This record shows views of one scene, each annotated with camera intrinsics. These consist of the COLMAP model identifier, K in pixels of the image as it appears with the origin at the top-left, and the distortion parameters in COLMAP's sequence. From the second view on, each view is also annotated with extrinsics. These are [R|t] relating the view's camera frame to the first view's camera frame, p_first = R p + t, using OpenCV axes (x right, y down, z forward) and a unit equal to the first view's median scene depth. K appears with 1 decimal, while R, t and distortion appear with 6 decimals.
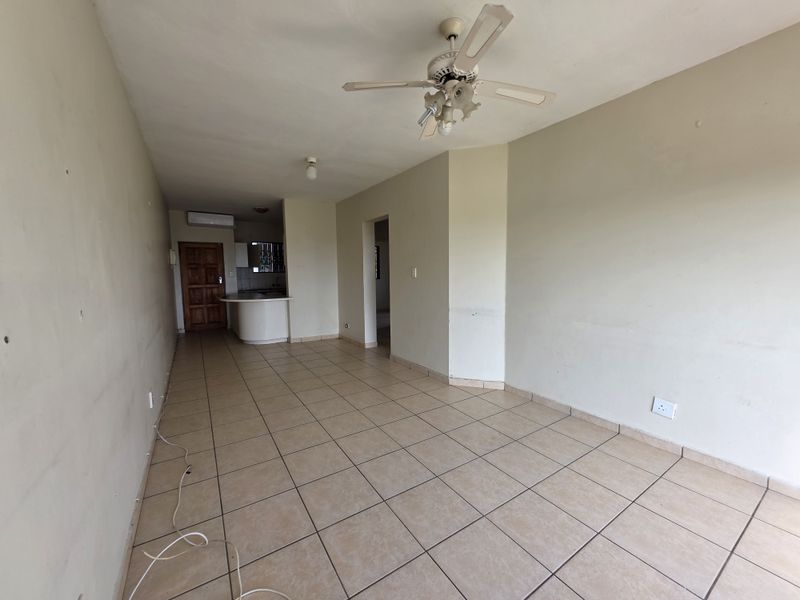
lens RADIAL K [[320.2, 0, 400.0], [0, 320.2, 300.0], [0, 0, 1]] dist [0.002063, -0.000058]
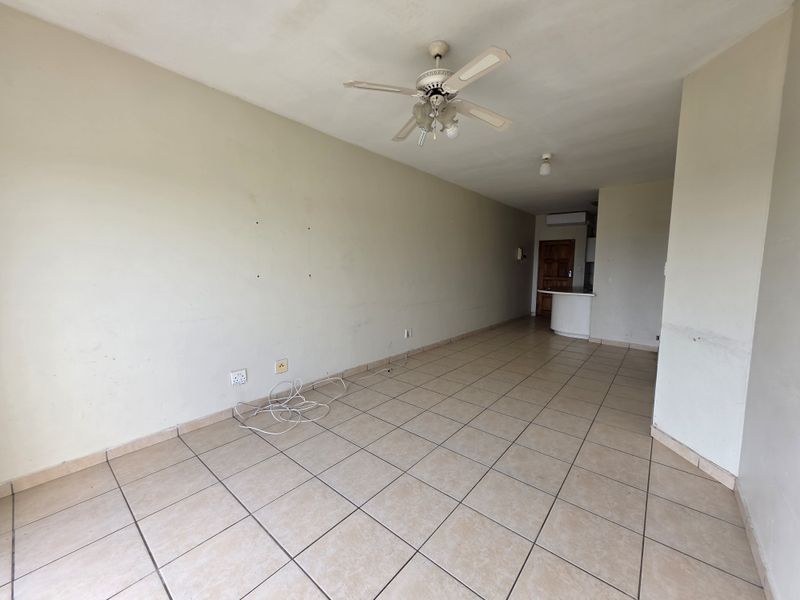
lens RADIAL K [[320.2, 0, 400.0], [0, 320.2, 300.0], [0, 0, 1]] dist [0.002063, -0.000058]
pose [[0.279352, 0.112193, -0.953612, 0.332904], [-0.098990, 0.991223, 0.087619, -0.013066], [0.955073, 0.069922, 0.288006, 0.152963]]
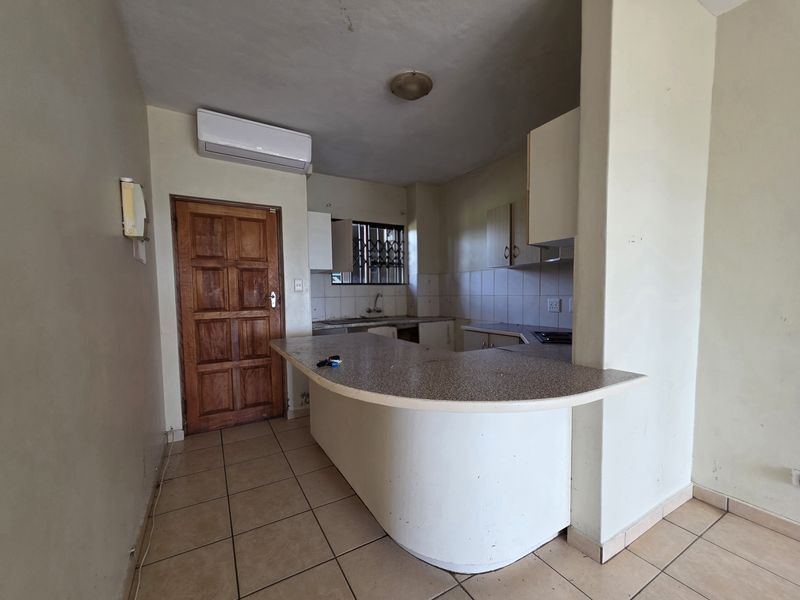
lens RADIAL K [[328.3, 0, 399.1], [0, 328.3, 312.4], [0, 0, 1]] dist [0.001031, 0.000001]
pose [[0.998750, 0.001140, -0.049978, -0.394816], [-0.002697, 0.999513, -0.031082, -0.034646], [0.049918, 0.031178, 0.998267, 0.615441]]
